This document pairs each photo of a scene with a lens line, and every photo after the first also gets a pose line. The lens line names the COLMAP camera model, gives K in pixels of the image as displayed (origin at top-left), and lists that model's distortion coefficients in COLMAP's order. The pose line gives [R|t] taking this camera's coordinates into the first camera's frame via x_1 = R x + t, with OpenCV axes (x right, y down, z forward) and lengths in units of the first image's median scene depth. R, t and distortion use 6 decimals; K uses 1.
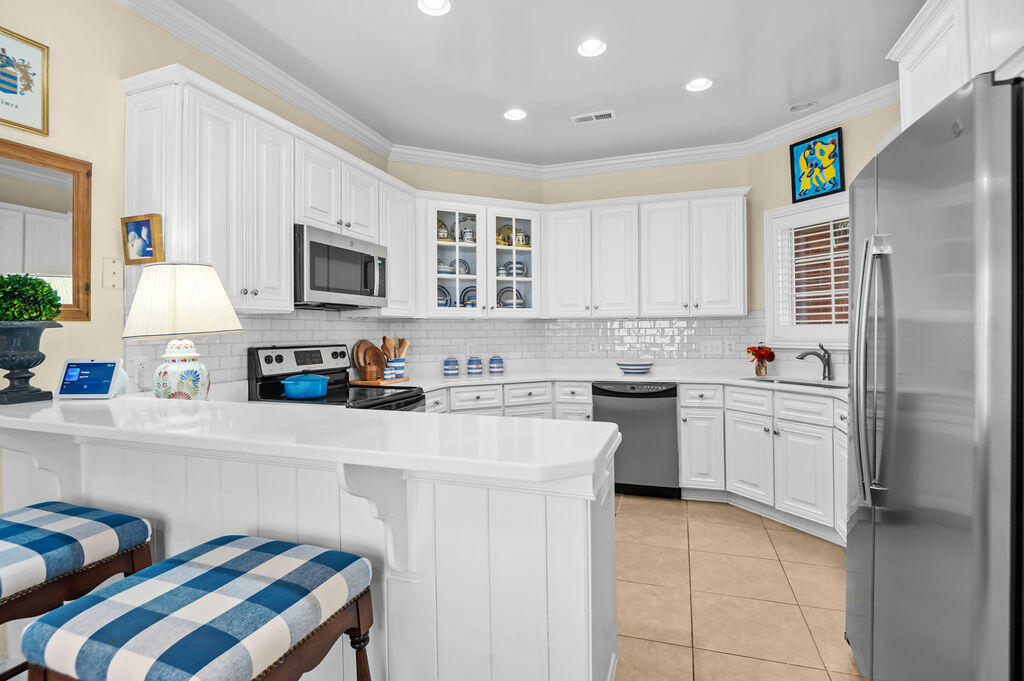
lens RADIAL K [[510.2, 0, 513.6], [0, 510.2, 331.9], [0, 0, 1]] dist [-0.003381, -0.001443]
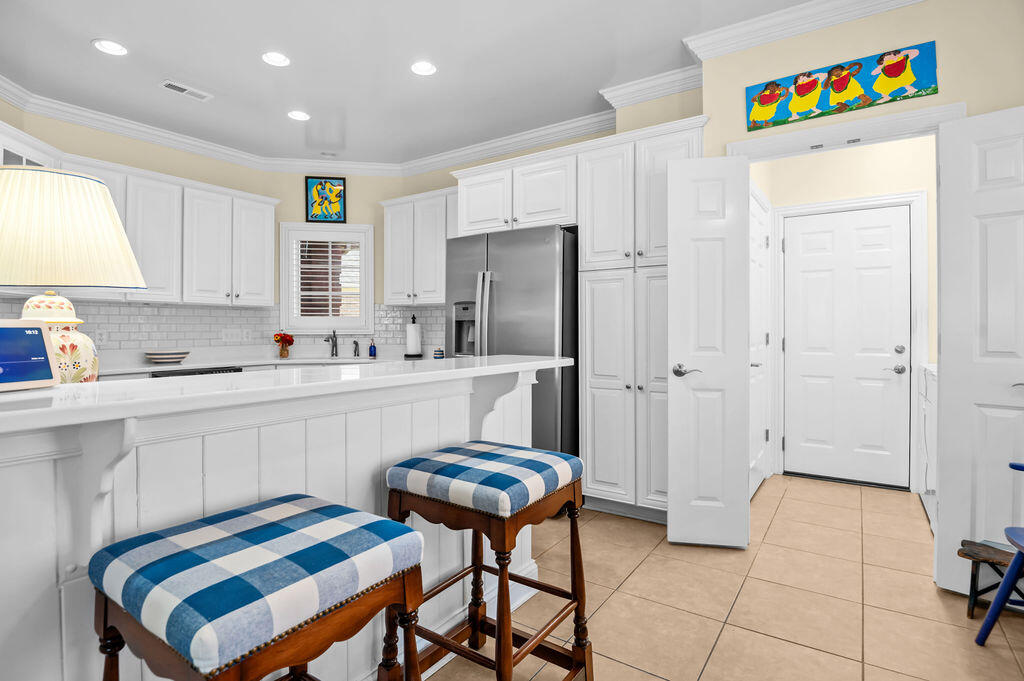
lens RADIAL K [[524.2, 0, 511.9], [0, 524.2, 336.4], [0, 0, 1]] dist [-0.000339, -0.000849]
pose [[0.272748, -0.005699, 0.962069, -0.596601], [-0.002958, 0.999973, 0.006762, 0.026964], [-0.962081, -0.004690, 0.272724, 0.140787]]
